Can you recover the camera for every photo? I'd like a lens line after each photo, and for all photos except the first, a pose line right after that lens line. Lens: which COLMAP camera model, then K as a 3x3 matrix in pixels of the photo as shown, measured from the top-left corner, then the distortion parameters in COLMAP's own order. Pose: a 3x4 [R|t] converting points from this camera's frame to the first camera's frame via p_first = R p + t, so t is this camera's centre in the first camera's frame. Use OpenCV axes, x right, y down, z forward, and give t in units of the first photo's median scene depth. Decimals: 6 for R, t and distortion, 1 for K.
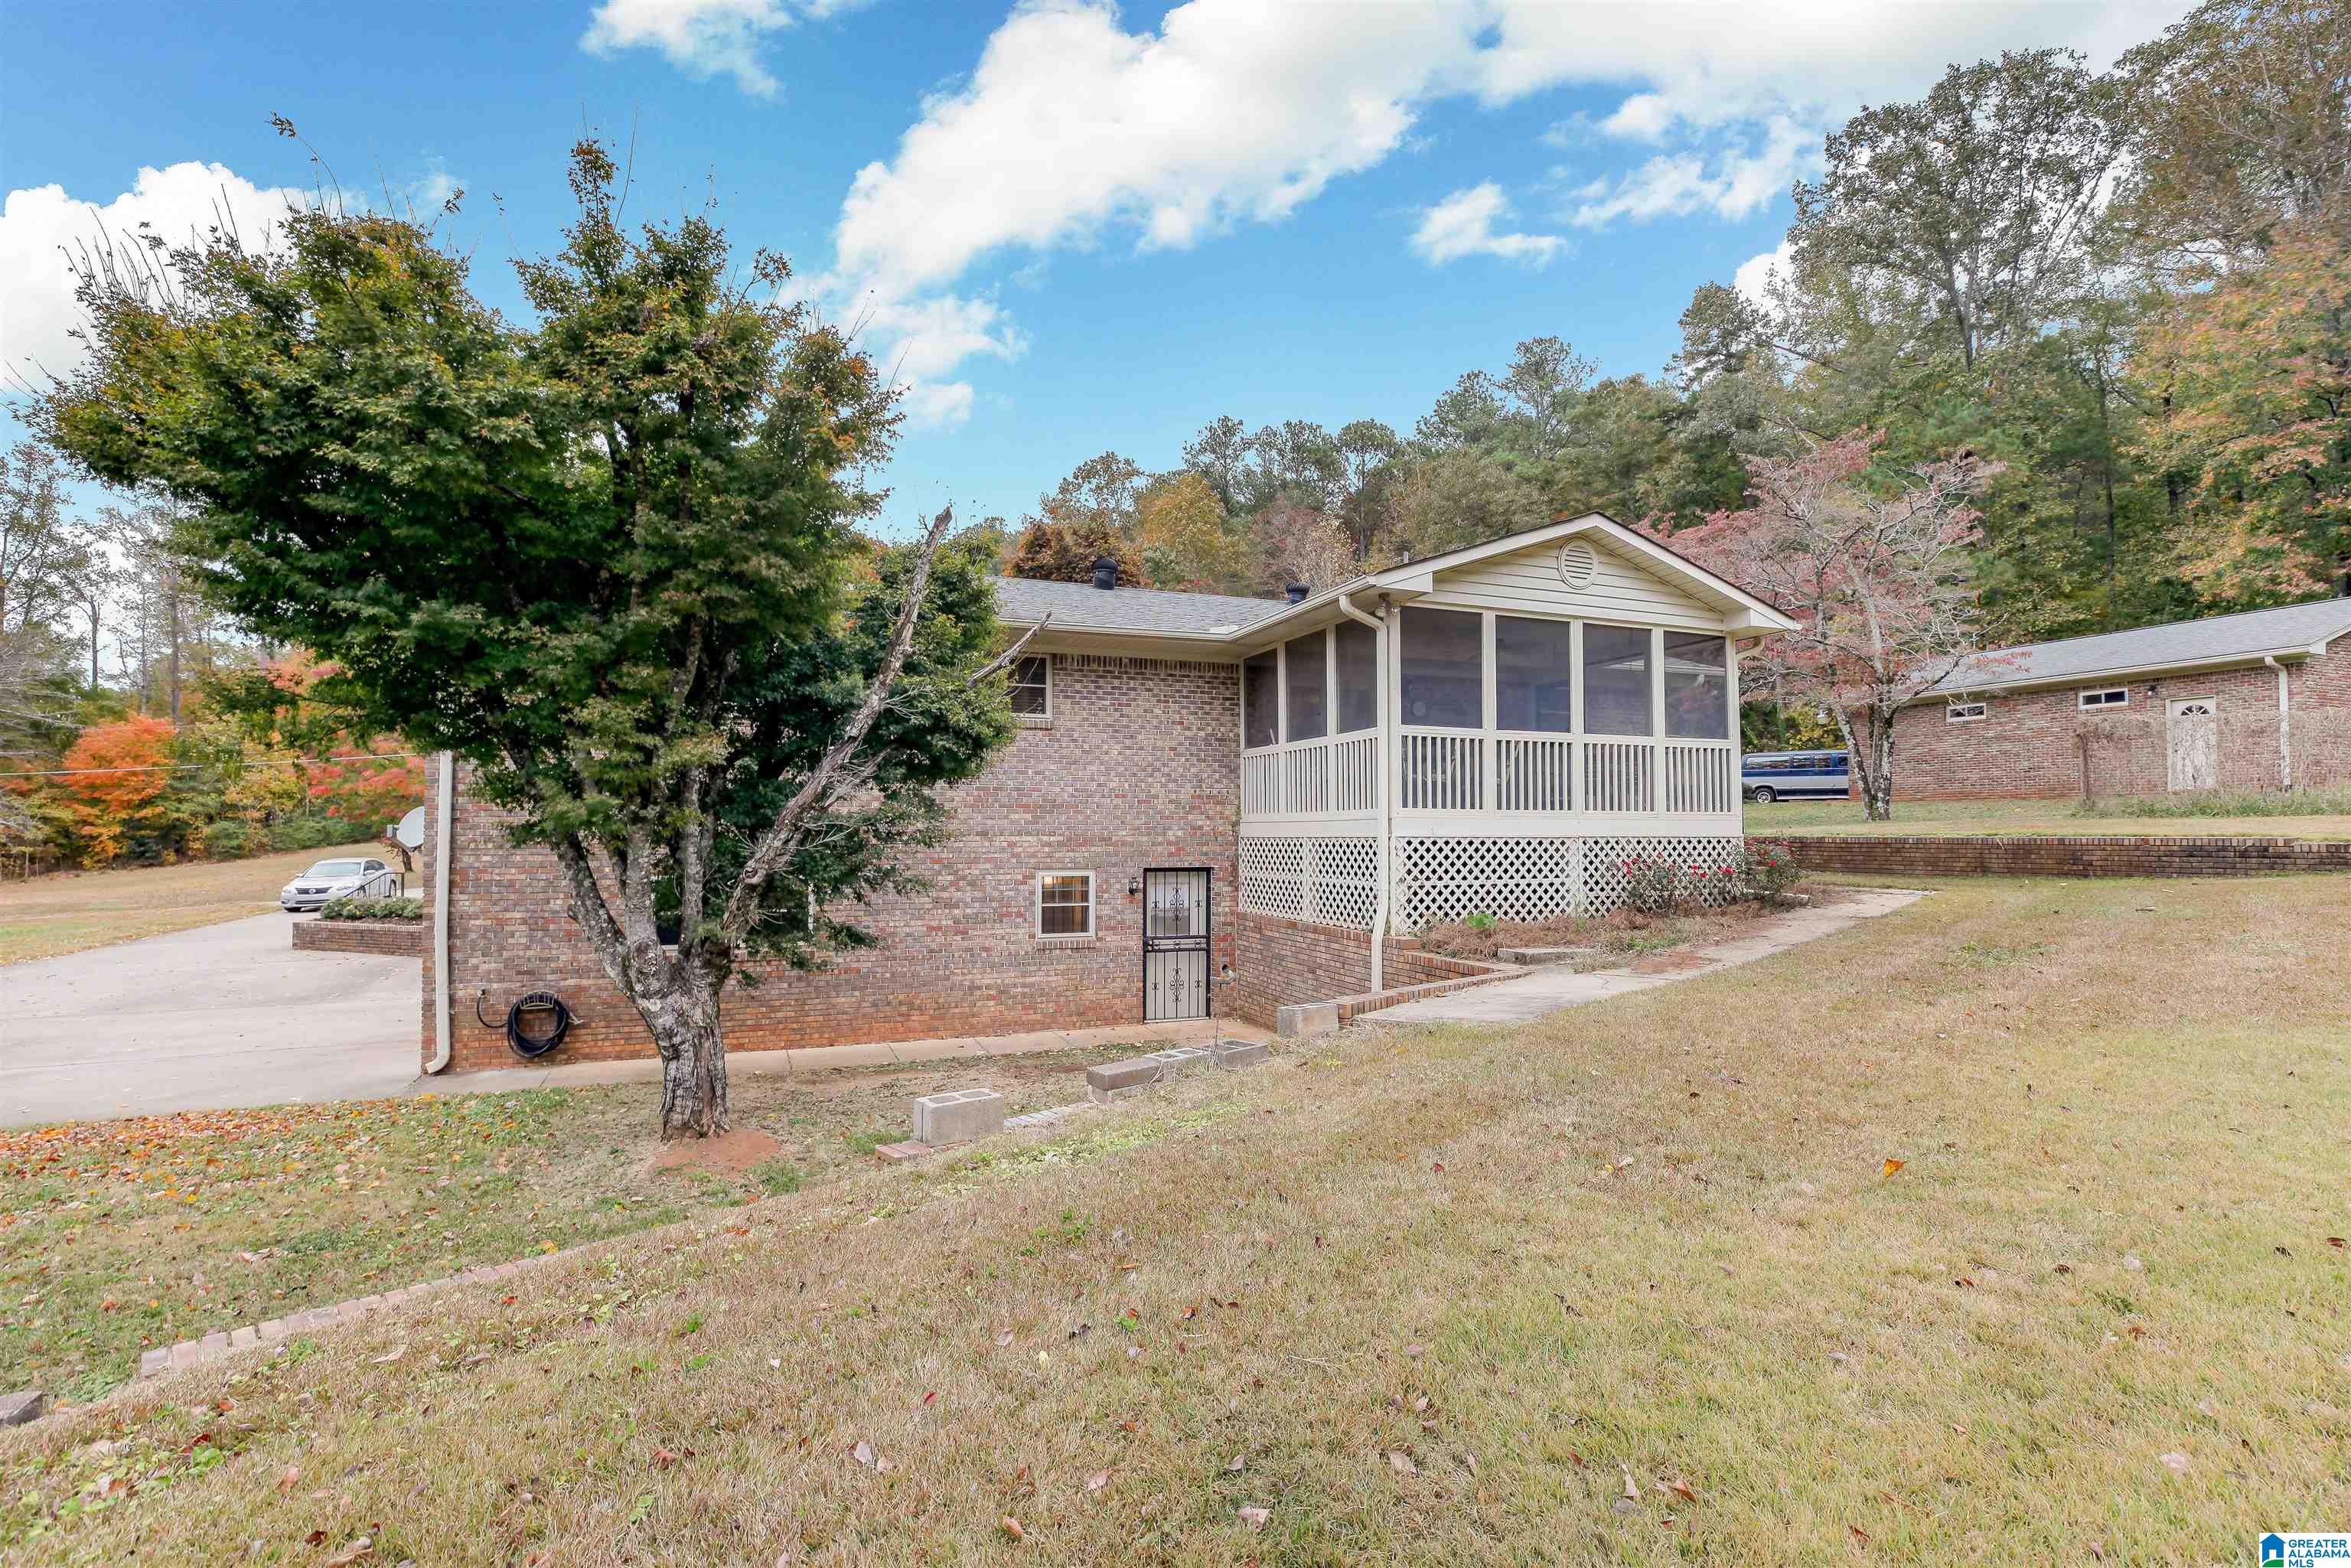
lens RADIAL K [[1094.6, 0, 1174.9], [0, 1094.6, 789.7], [0, 0, 1]] dist [-0.003775, 0.000039]
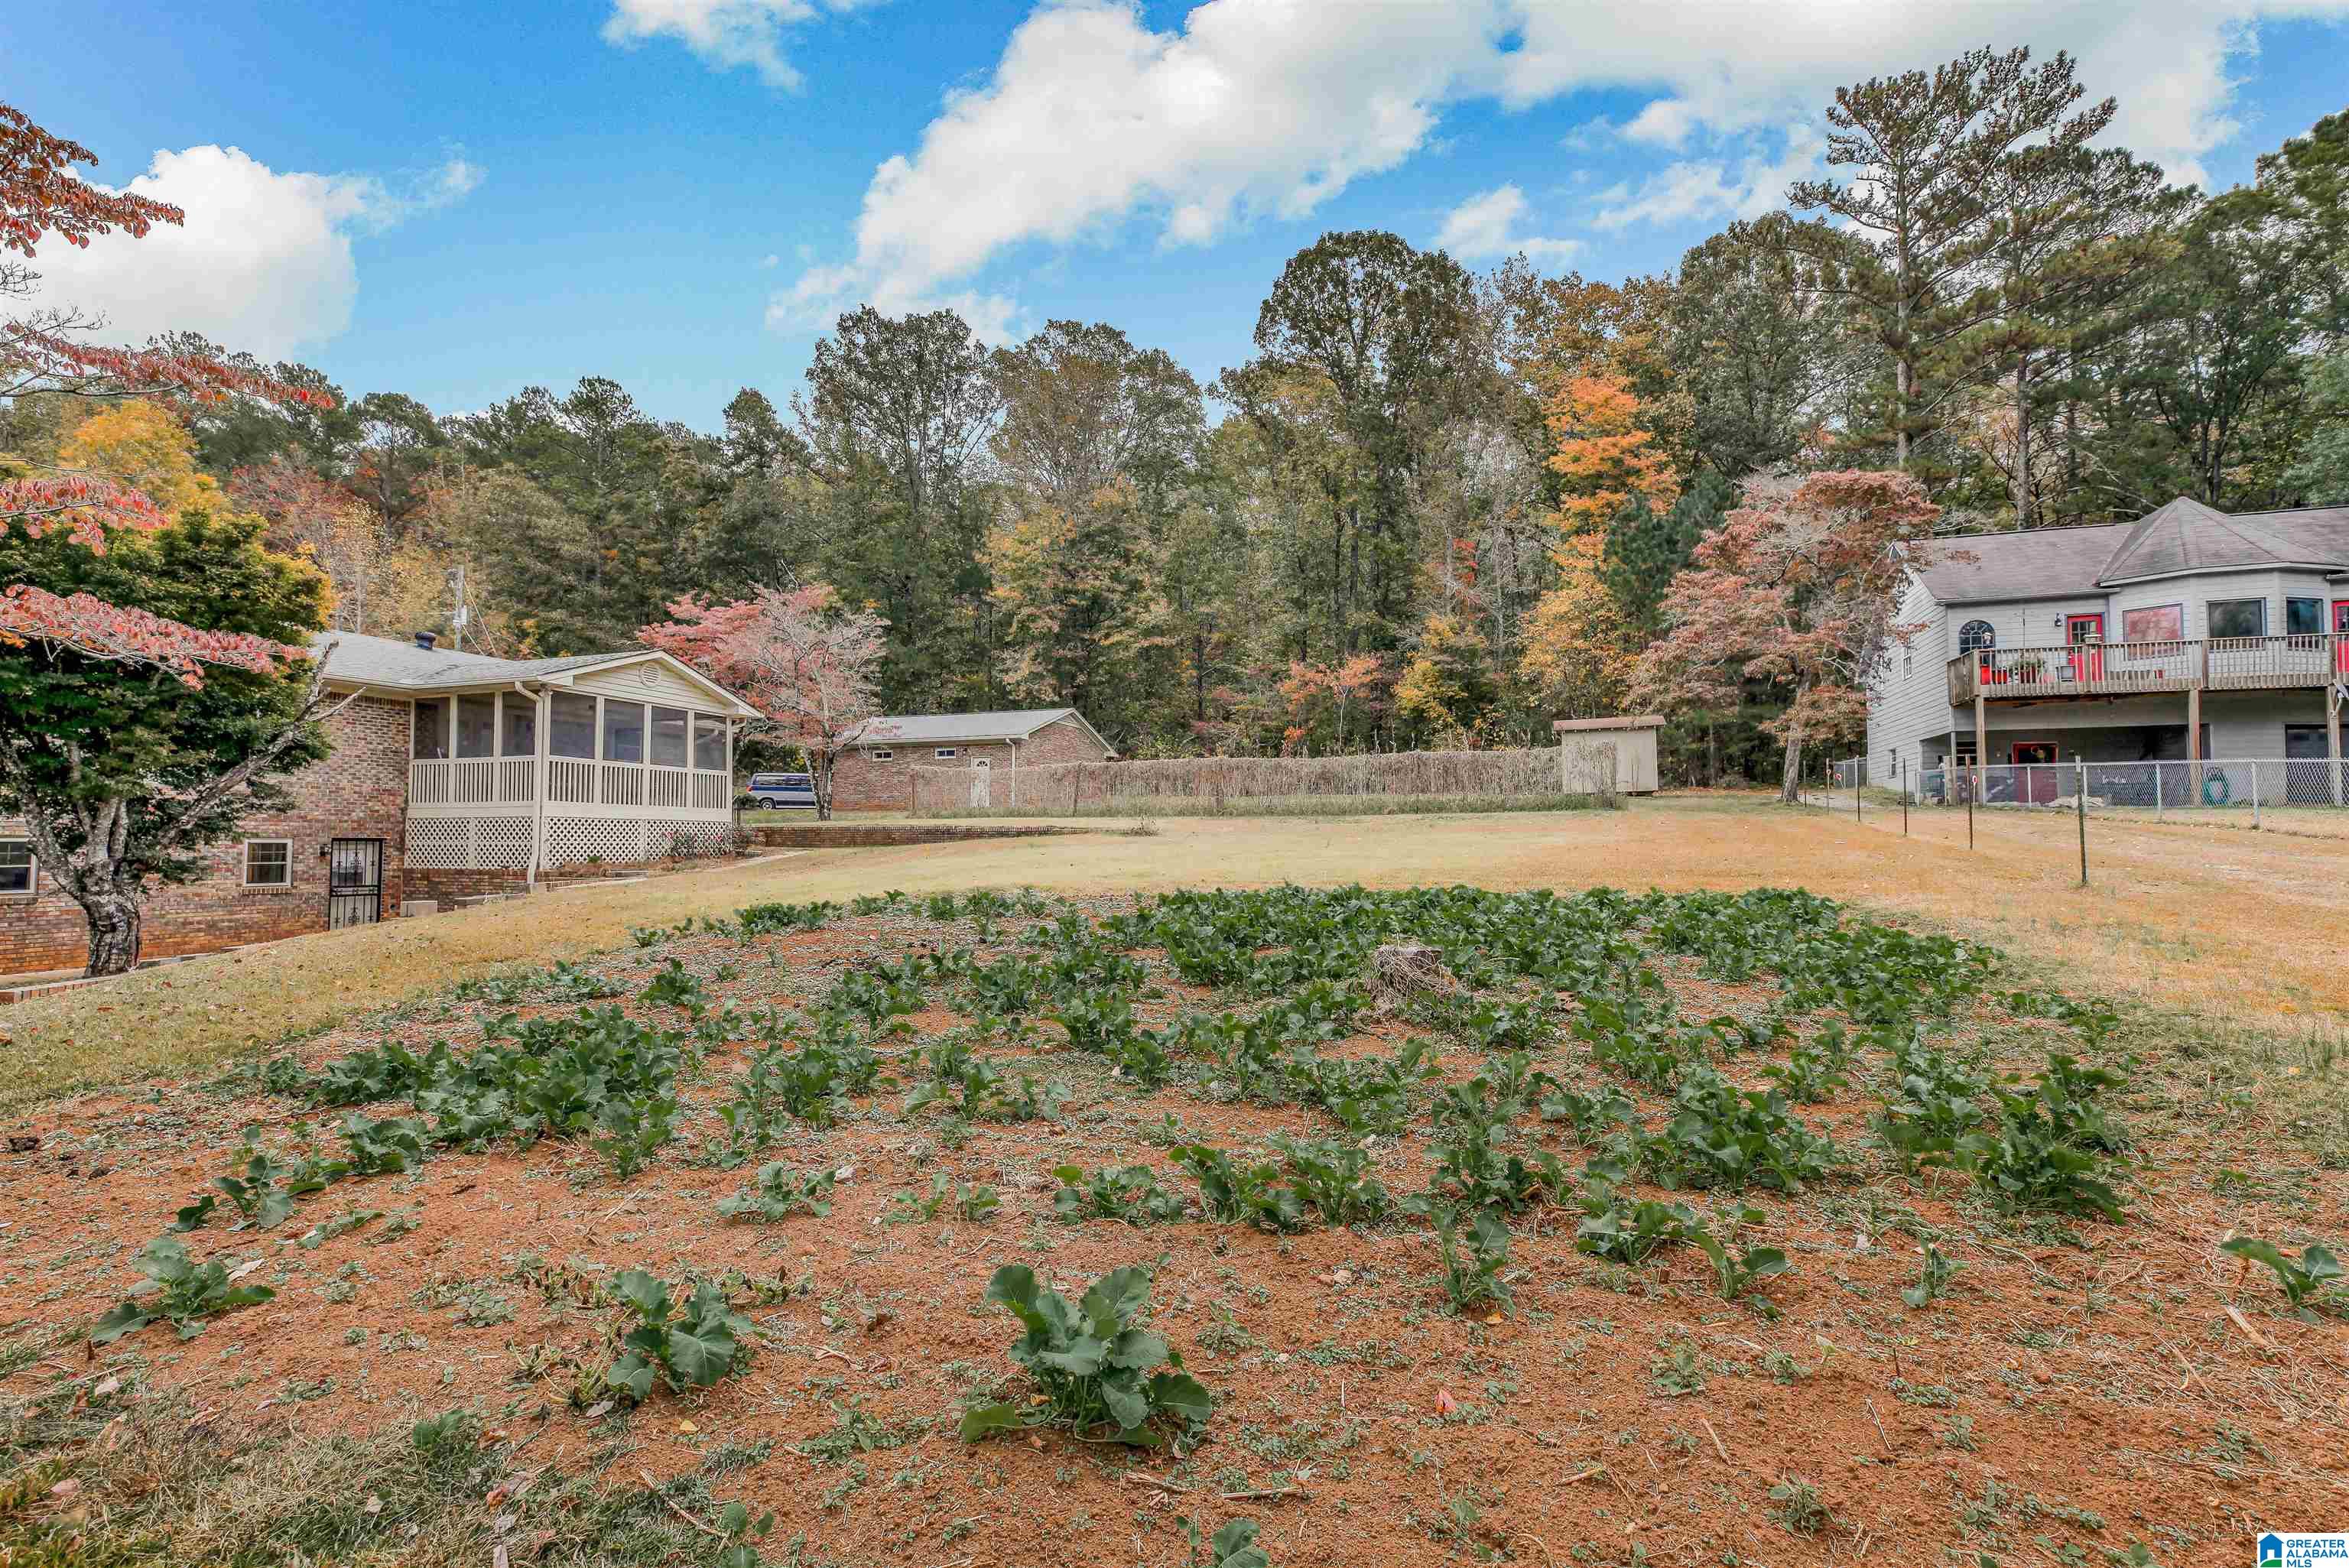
lens RADIAL K [[1093.6, 0, 1173.9], [0, 1093.6, 789.7], [0, 0, 1]] dist [-0.003775, 0.000039]
pose [[0.674394, 0.037213, 0.737434, -0.358368], [-0.030433, 0.999281, -0.022595, 0.006609], [-0.737745, -0.007205, 0.675041, -0.828552]]
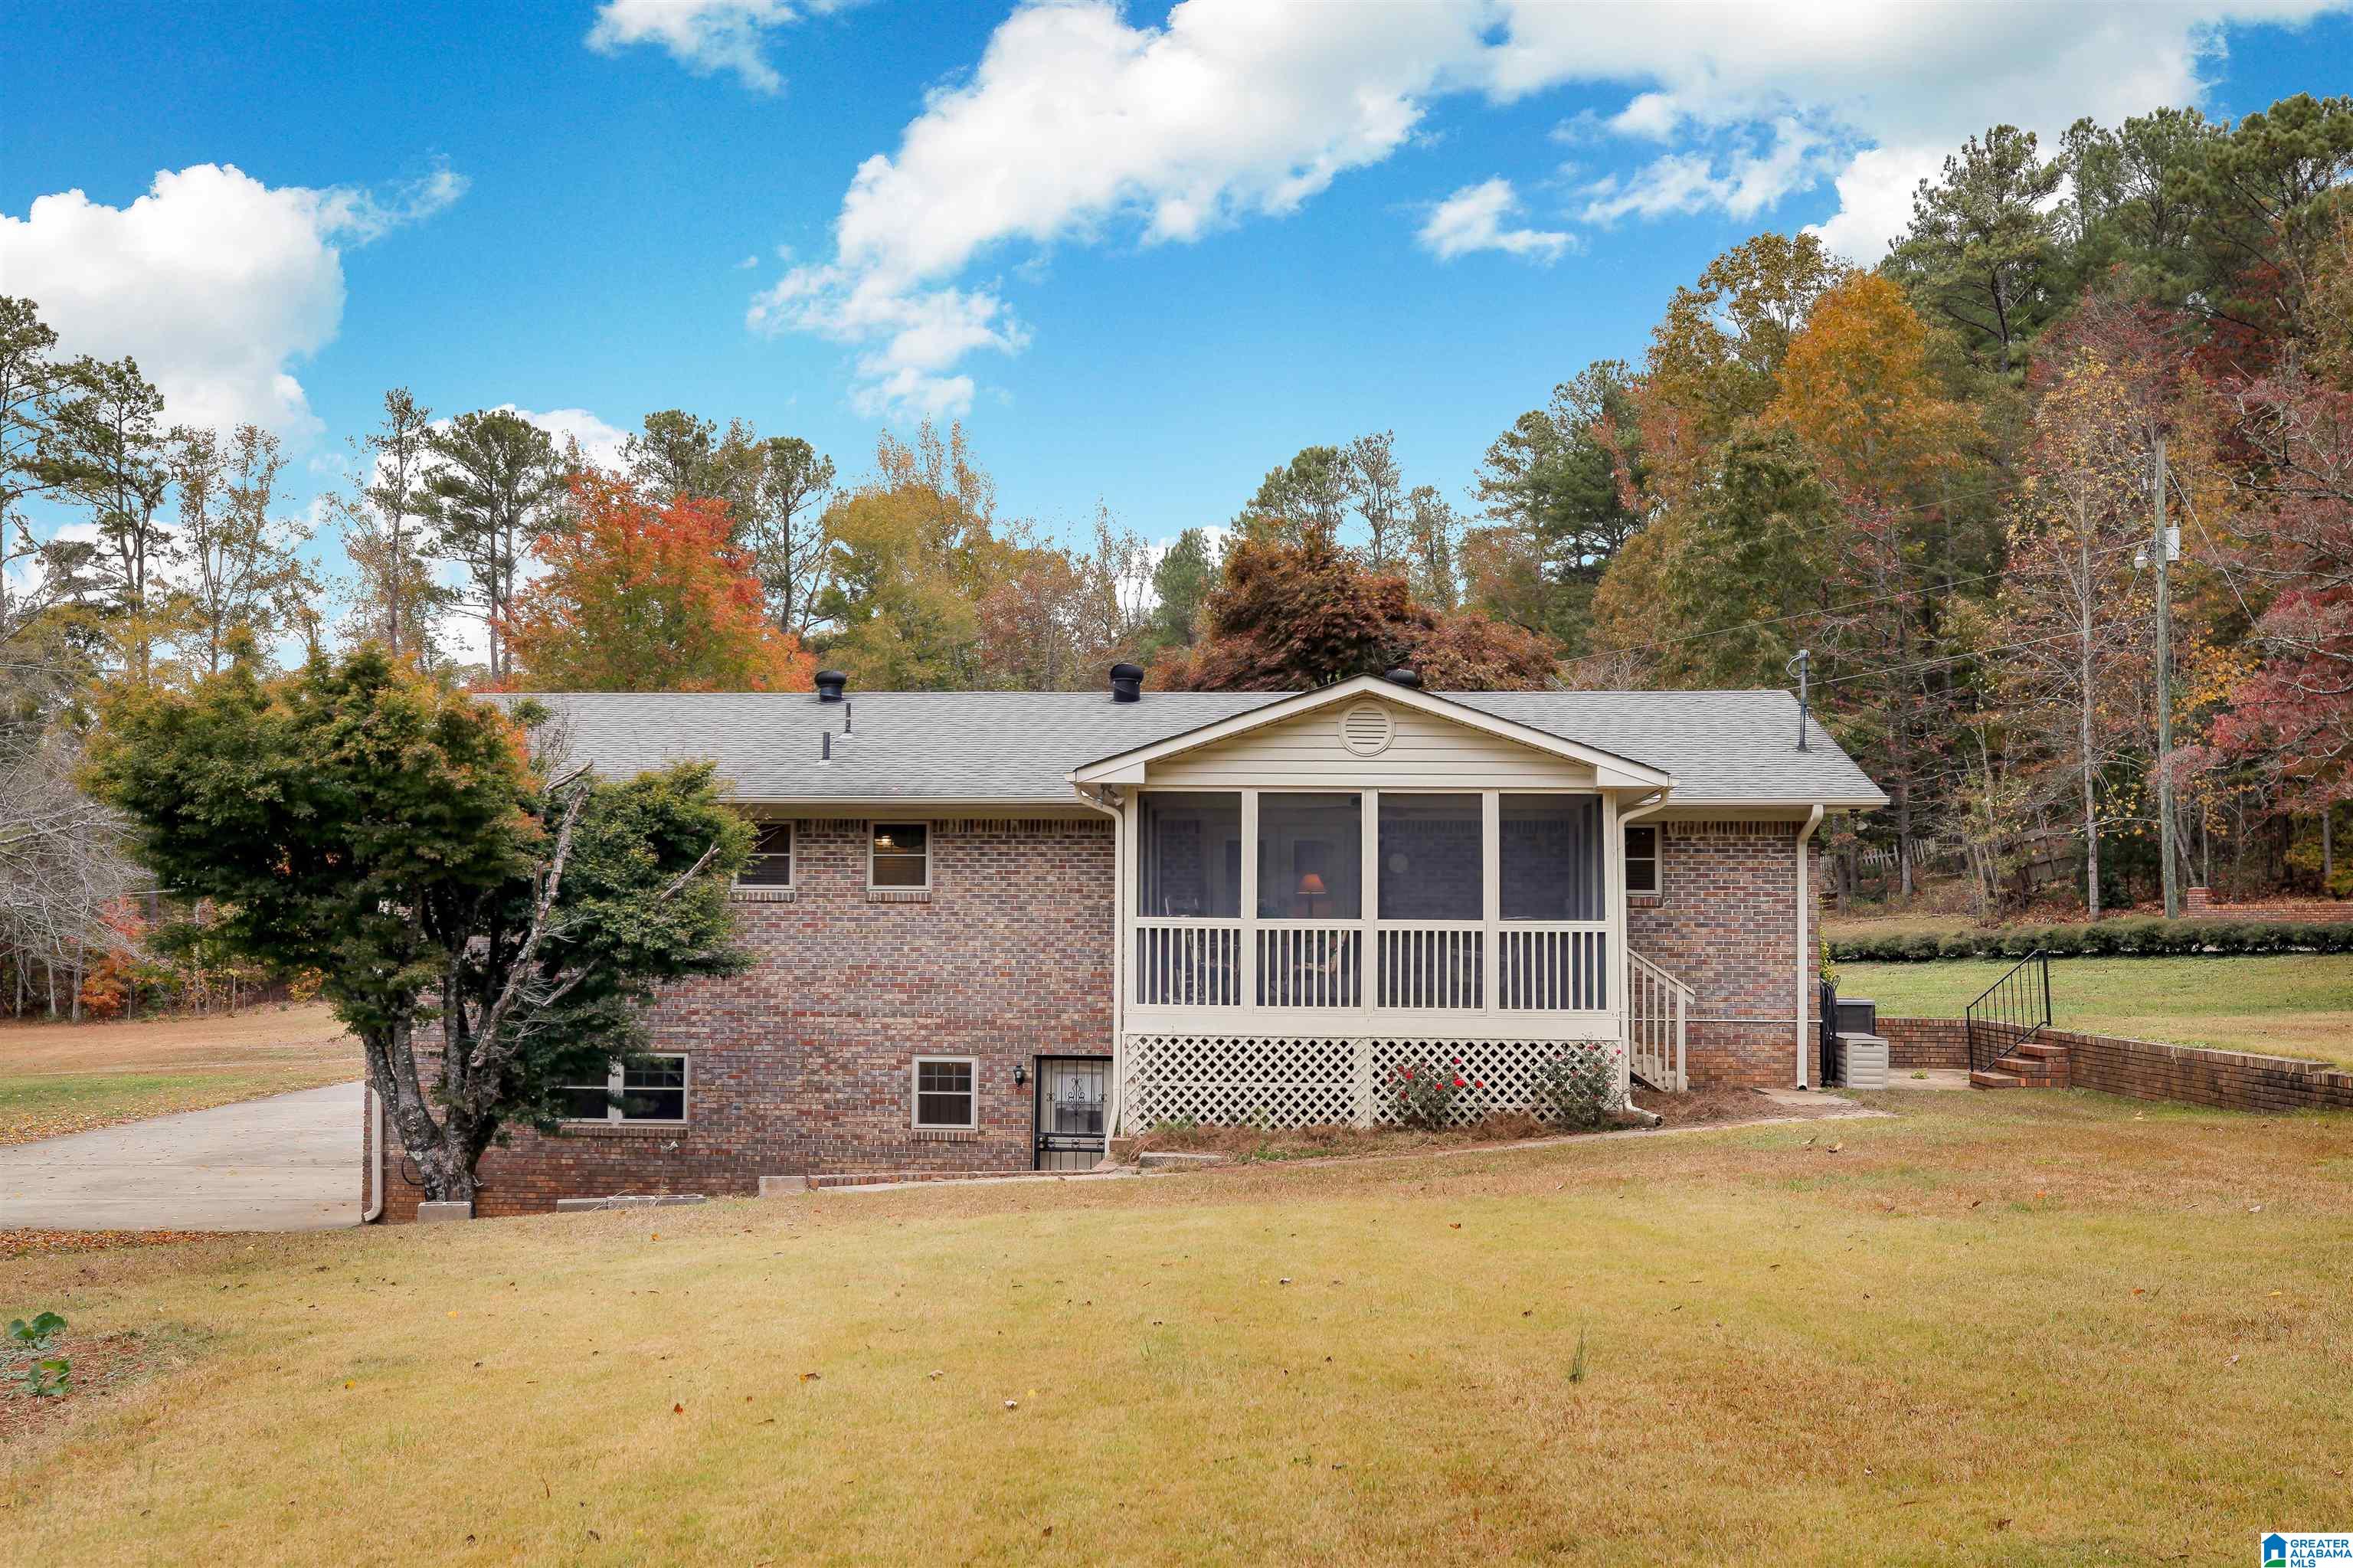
lens RADIAL K [[2265.3, 0, 1174.8], [0, 2265.3, 739.5], [0, 0, 1]] dist [0.014457, 0.014640]
pose [[0.906264, -0.028650, -0.421741, 0.900924], [0.007780, 0.998662, -0.051125, -0.094216], [0.422641, 0.043051, 0.905274, -0.664825]]
